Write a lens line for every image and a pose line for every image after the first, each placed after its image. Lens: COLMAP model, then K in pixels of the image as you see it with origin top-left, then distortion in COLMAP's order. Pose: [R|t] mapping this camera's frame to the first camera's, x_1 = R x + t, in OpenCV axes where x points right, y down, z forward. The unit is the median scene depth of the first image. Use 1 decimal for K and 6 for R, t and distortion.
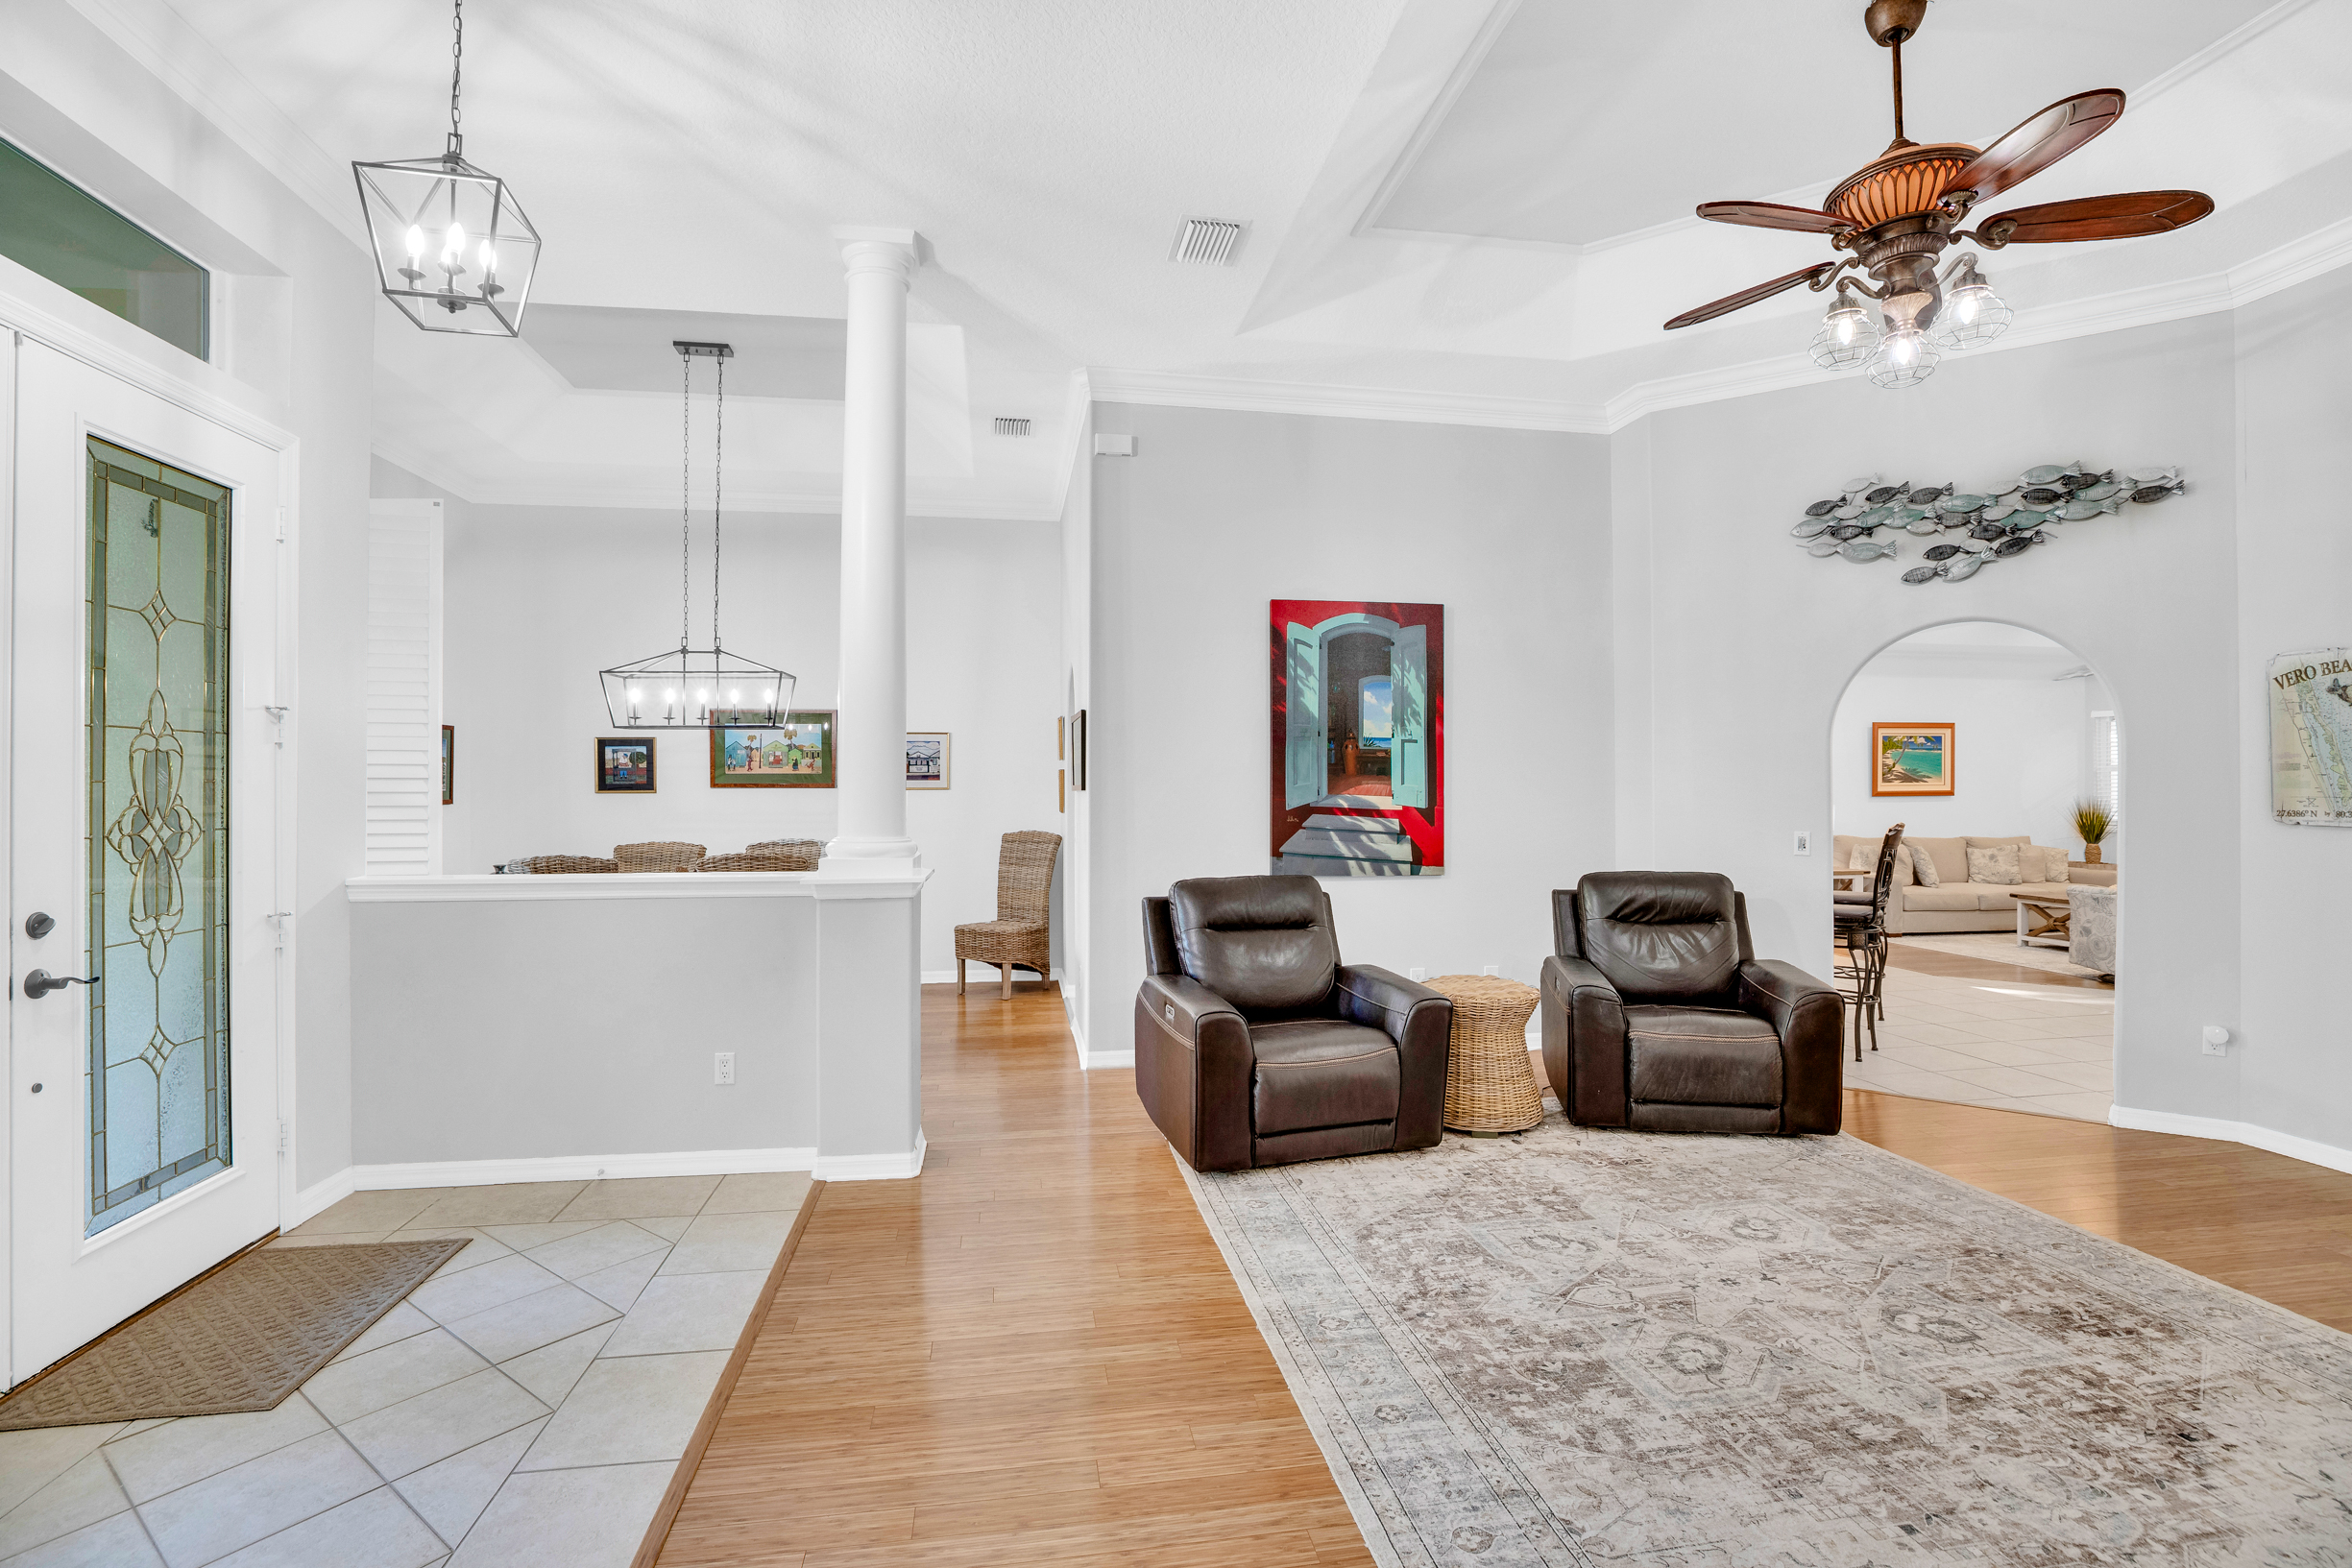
lens RADIAL K [[1082.8, 0, 1182.0], [0, 1082.8, 781.9], [0, 0, 1]] dist [-0.045726, 0.014244]
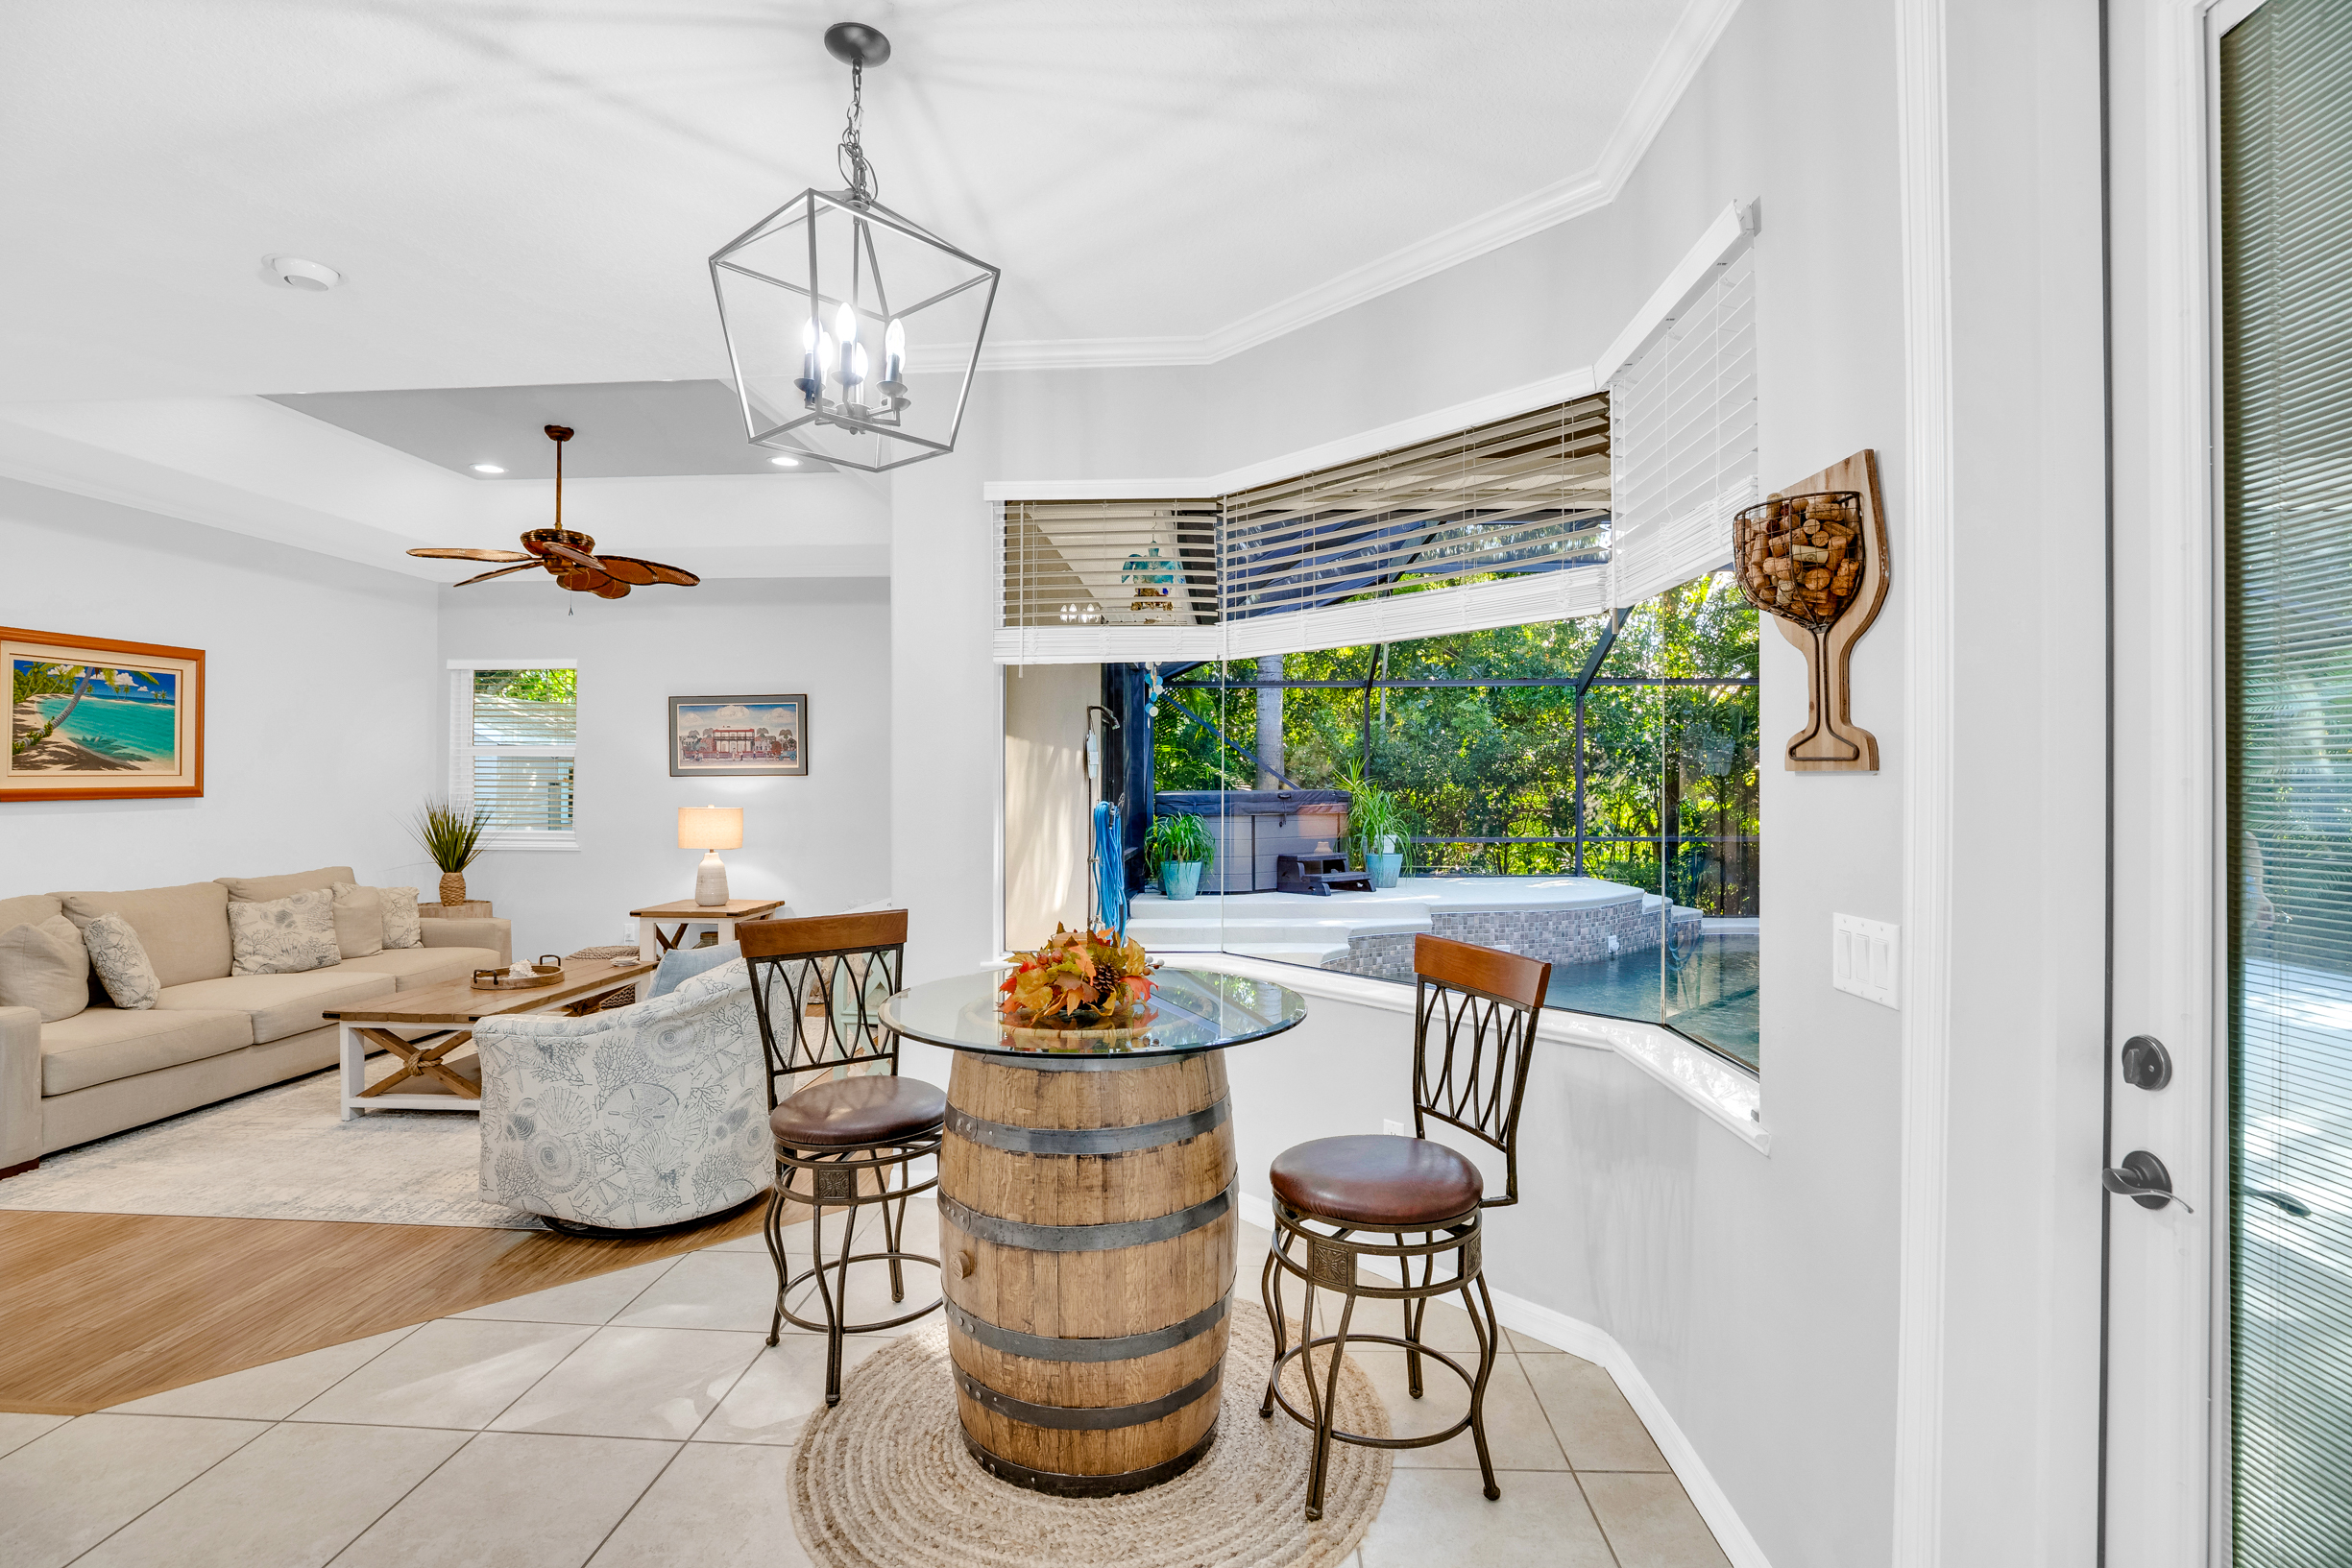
lens RADIAL K [[1082.8, 0, 1179.9], [0, 1082.8, 780.1], [0, 0, 1]] dist [-0.045726, 0.014244]
pose [[0.210803, 0.000686, 0.977528, 0.781097], [-0.003337, 0.999994, 0.000018, 0.008265], [-0.977523, -0.003266, 0.210804, 1.021810]]
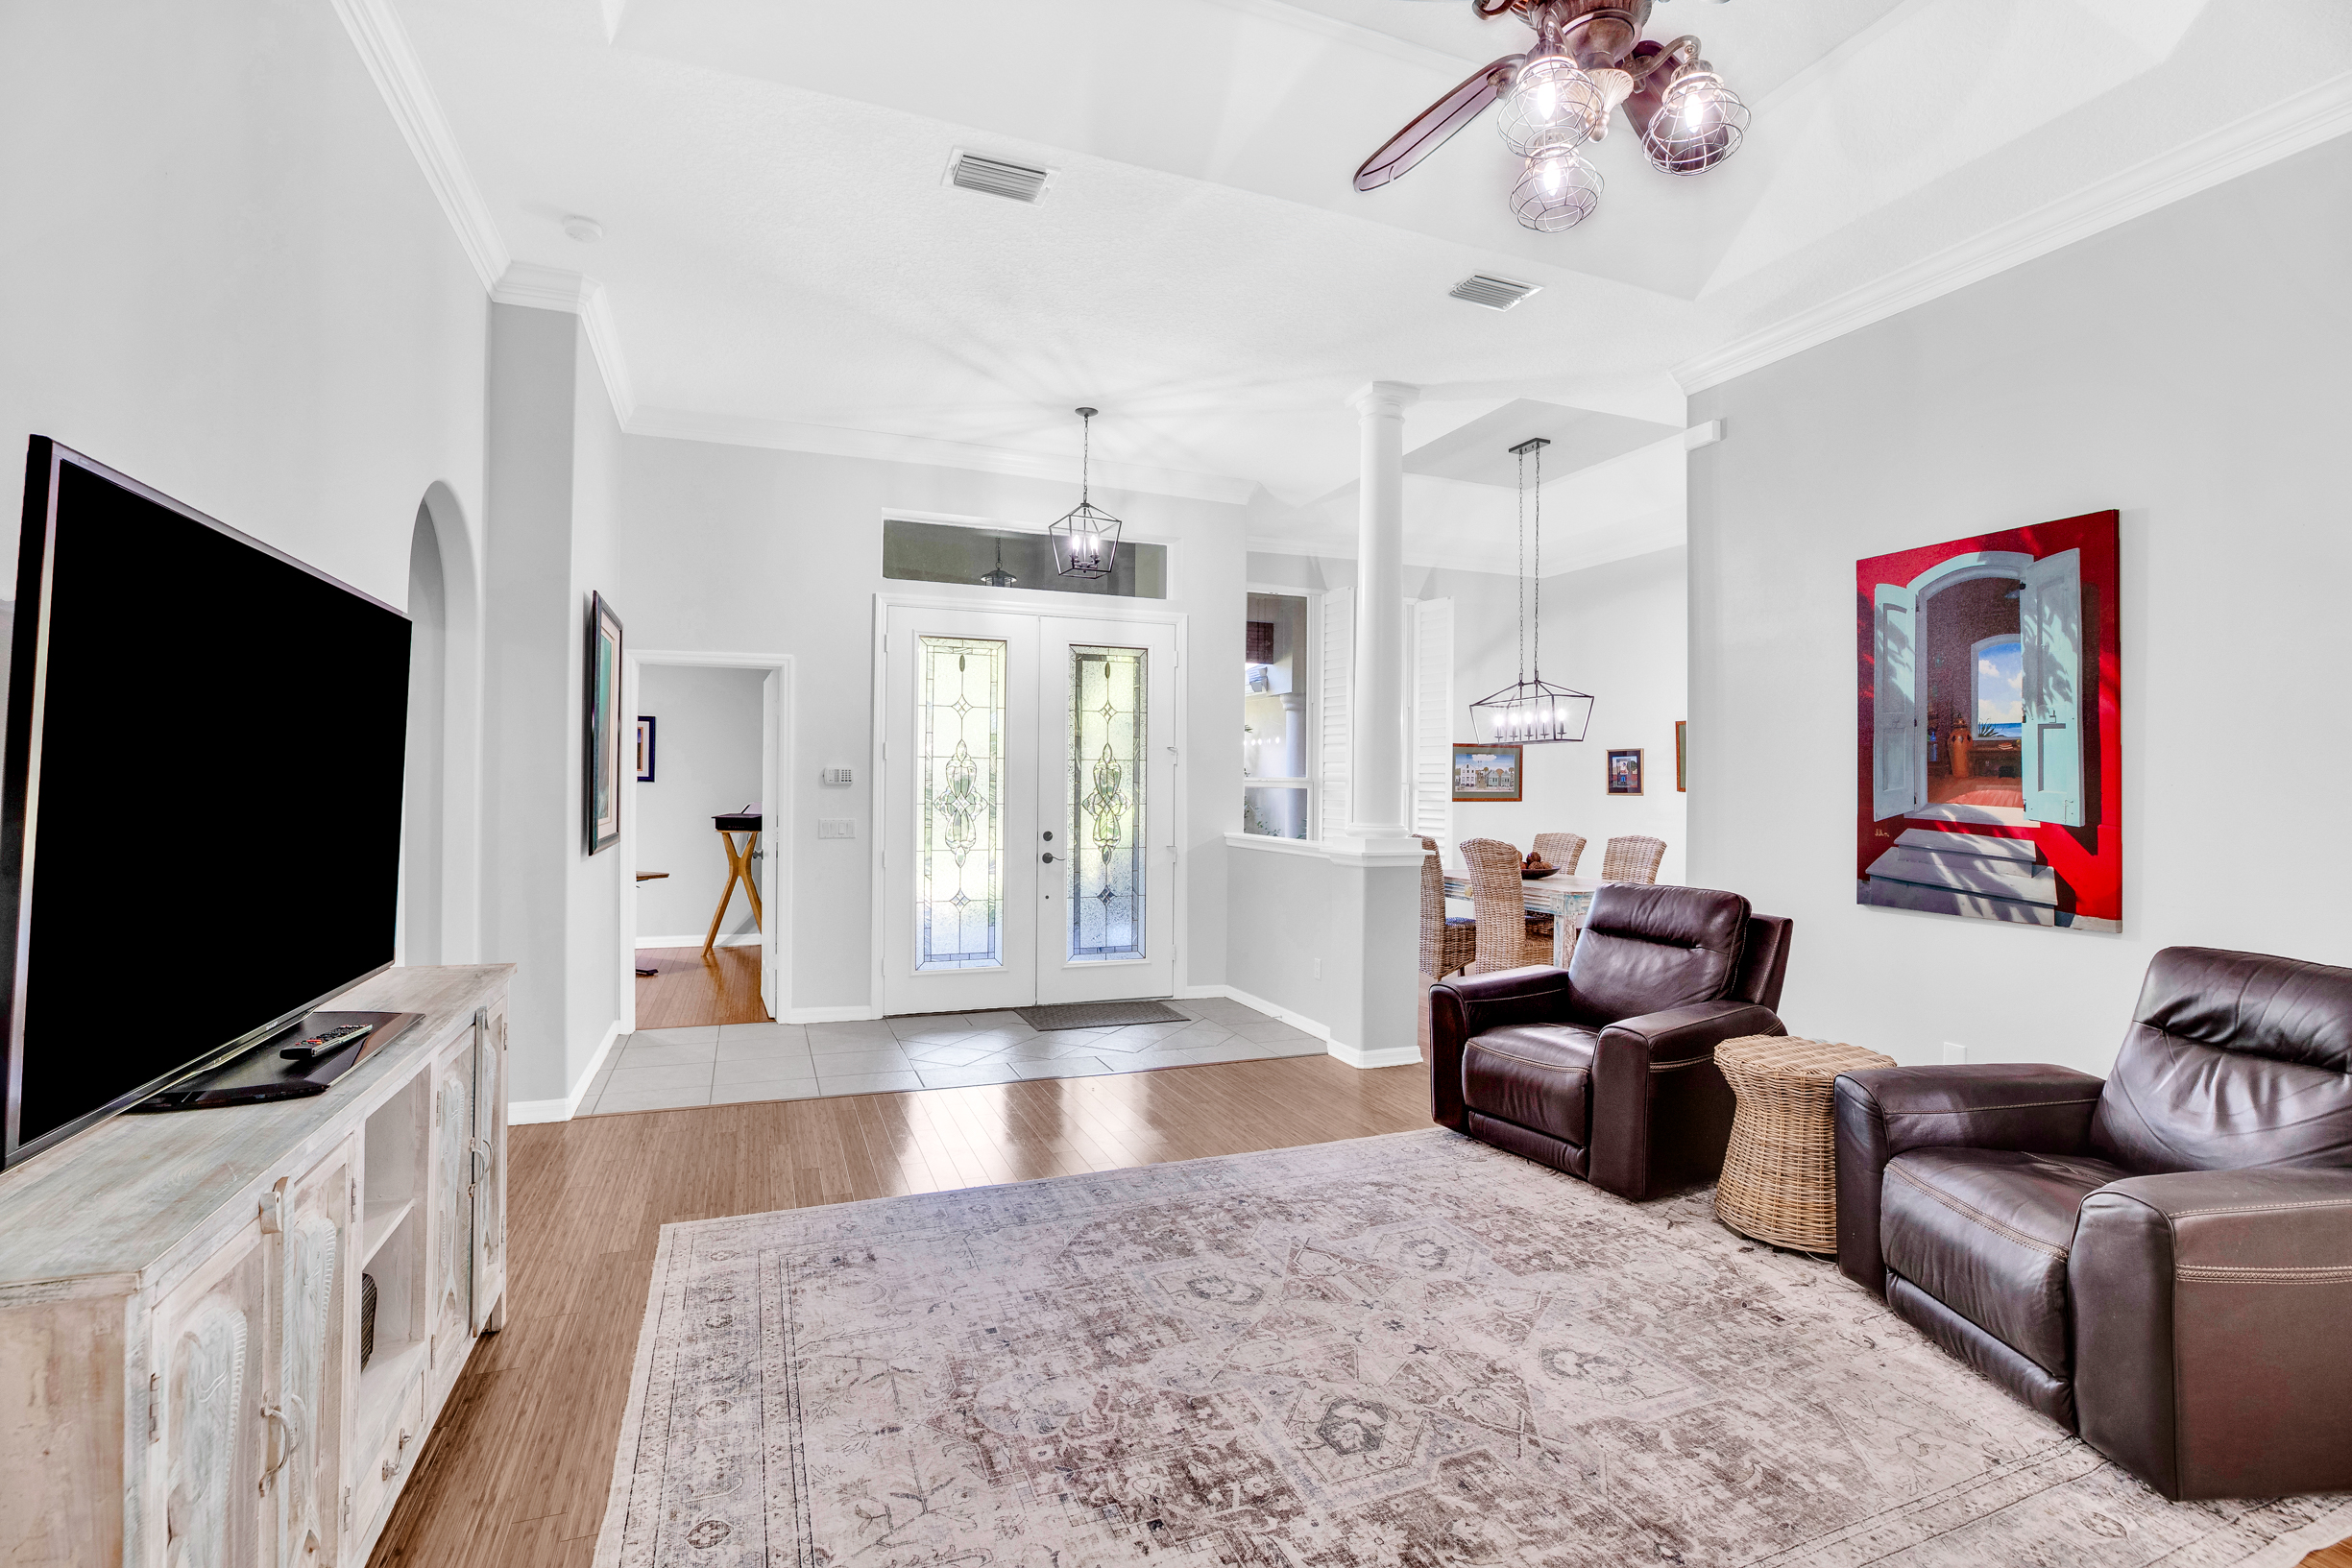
lens RADIAL K [[1082.8, 0, 1182.0], [0, 1082.8, 780.4], [0, 0, 1]] dist [-0.045726, 0.014244]
pose [[0.213161, -0.002537, -0.977014, 0.832161], [-0.006554, 0.999970, -0.004027, 0.002597], [0.976995, 0.007262, 0.213138, 0.373774]]
